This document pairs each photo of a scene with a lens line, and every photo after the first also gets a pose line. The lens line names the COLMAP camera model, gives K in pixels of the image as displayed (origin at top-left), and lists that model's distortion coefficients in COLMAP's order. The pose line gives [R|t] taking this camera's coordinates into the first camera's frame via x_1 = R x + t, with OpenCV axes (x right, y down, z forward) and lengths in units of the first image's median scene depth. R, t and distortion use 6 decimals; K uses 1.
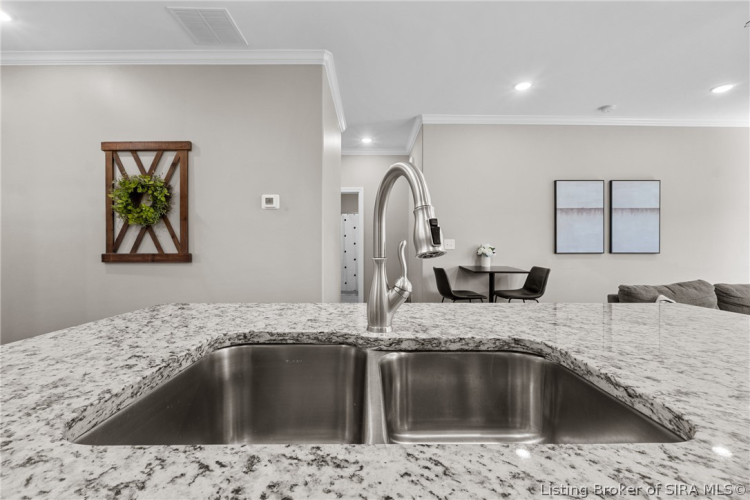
lens RADIAL K [[317.7, 0, 370.8], [0, 317.7, 250.6], [0, 0, 1]] dist [-0.006557, 0.000813]
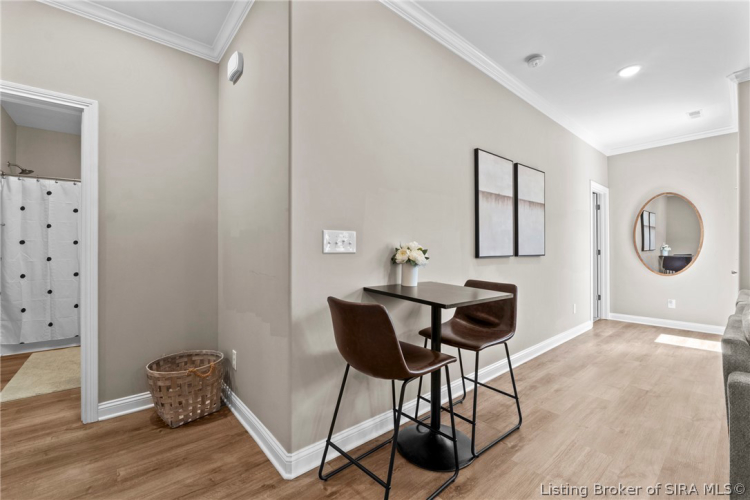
lens RADIAL K [[317.7, 0, 376.8], [0, 317.7, 247.2], [0, 0, 1]] dist [-0.006557, 0.000813]
pose [[0.768629, 0.003094, 0.639688, -0.010850], [0.010914, 0.999779, -0.017950, -0.003303], [-0.639602, 0.020779, 0.768425, 0.642430]]
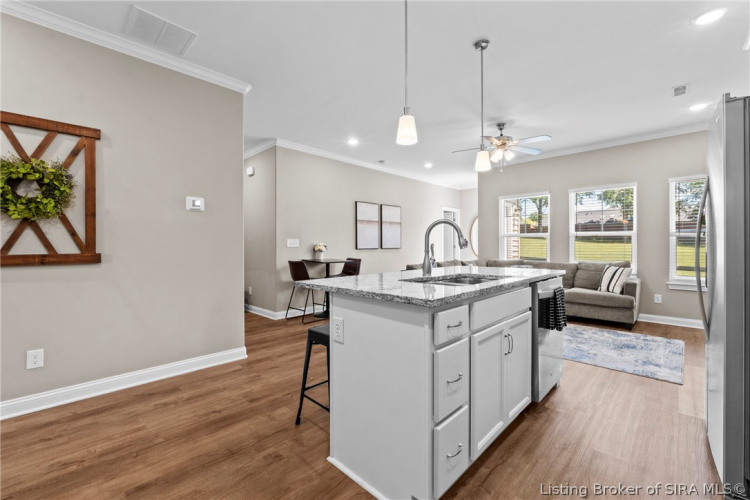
lens RADIAL K [[317.7, 0, 370.4], [0, 317.7, 242.6], [0, 0, 1]] dist [-0.006557, 0.000813]
pose [[0.707923, 0.002860, 0.706284, -0.459731], [0.009904, 0.999853, -0.013975, -0.000751], [-0.706220, 0.016888, 0.707791, -0.127566]]
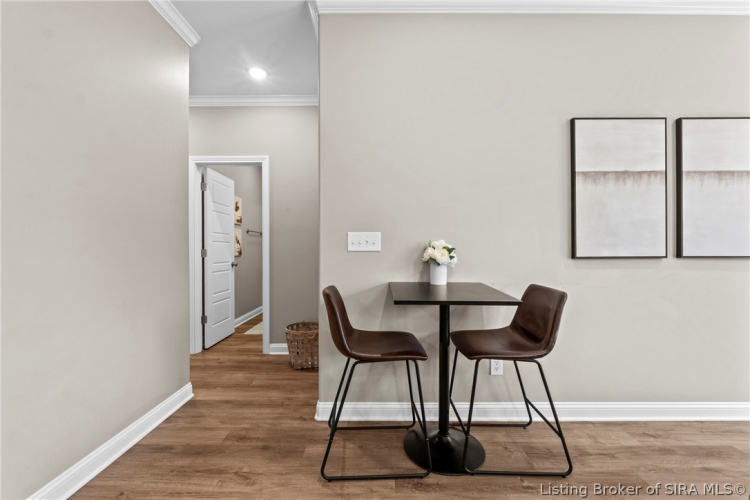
lens RADIAL K [[317.7, 0, 367.8], [0, 317.7, 252.2], [0, 0, 1]] dist [-0.006557, 0.000813]
pose [[0.999919, -0.003344, -0.012289, 0.257890], [0.003298, 0.999988, -0.003749, -0.000108], [0.012302, 0.003708, 0.999917, 0.488798]]
